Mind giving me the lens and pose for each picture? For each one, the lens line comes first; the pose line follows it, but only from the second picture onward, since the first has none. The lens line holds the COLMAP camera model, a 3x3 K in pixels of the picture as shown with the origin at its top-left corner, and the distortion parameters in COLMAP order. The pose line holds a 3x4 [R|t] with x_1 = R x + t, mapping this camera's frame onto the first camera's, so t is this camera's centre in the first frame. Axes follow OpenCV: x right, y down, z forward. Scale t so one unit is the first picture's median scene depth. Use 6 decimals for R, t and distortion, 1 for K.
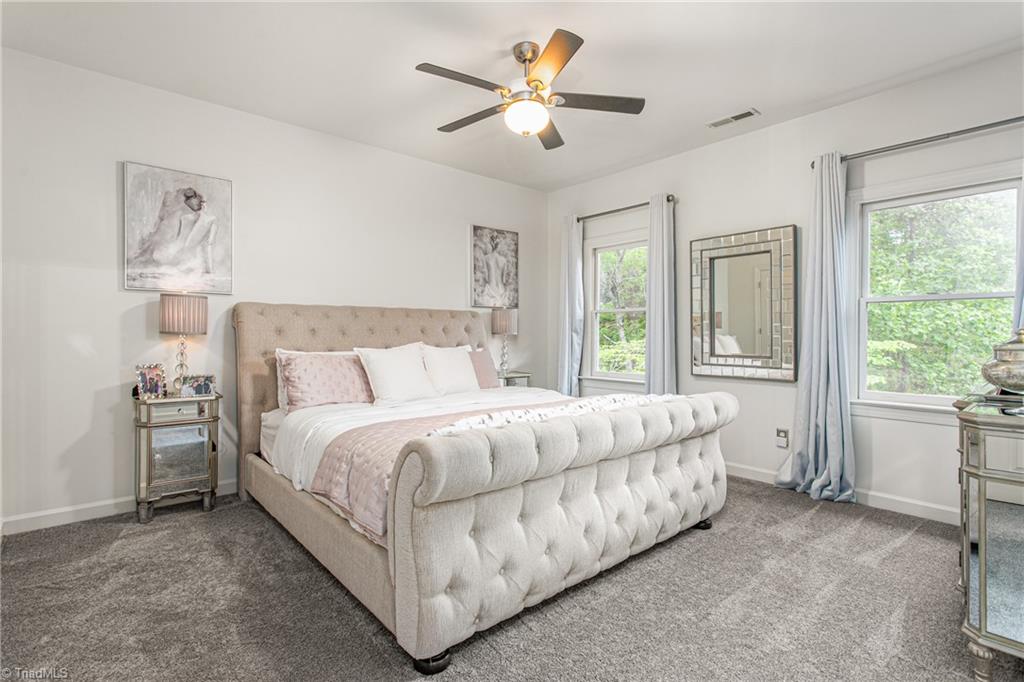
lens RADIAL K [[494.3, 0, 508.5], [0, 494.3, 339.7], [0, 0, 1]] dist [0.000308, 0.001828]
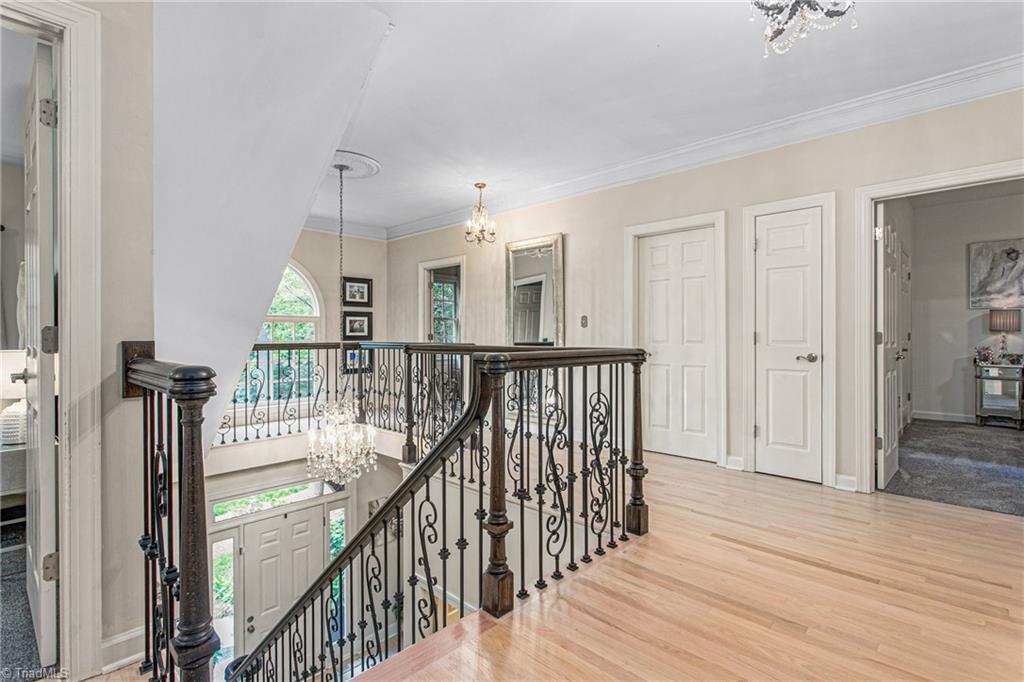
lens RADIAL K [[494.3, 0, 508.5], [0, 494.3, 339.2], [0, 0, 1]] dist [0.000308, 0.001828]
pose [[0.115142, 0.002531, -0.993346, 0.936320], [0.004749, 0.999984, 0.003099, 0.003657], [0.993338, -0.005074, 0.115128, -1.014047]]
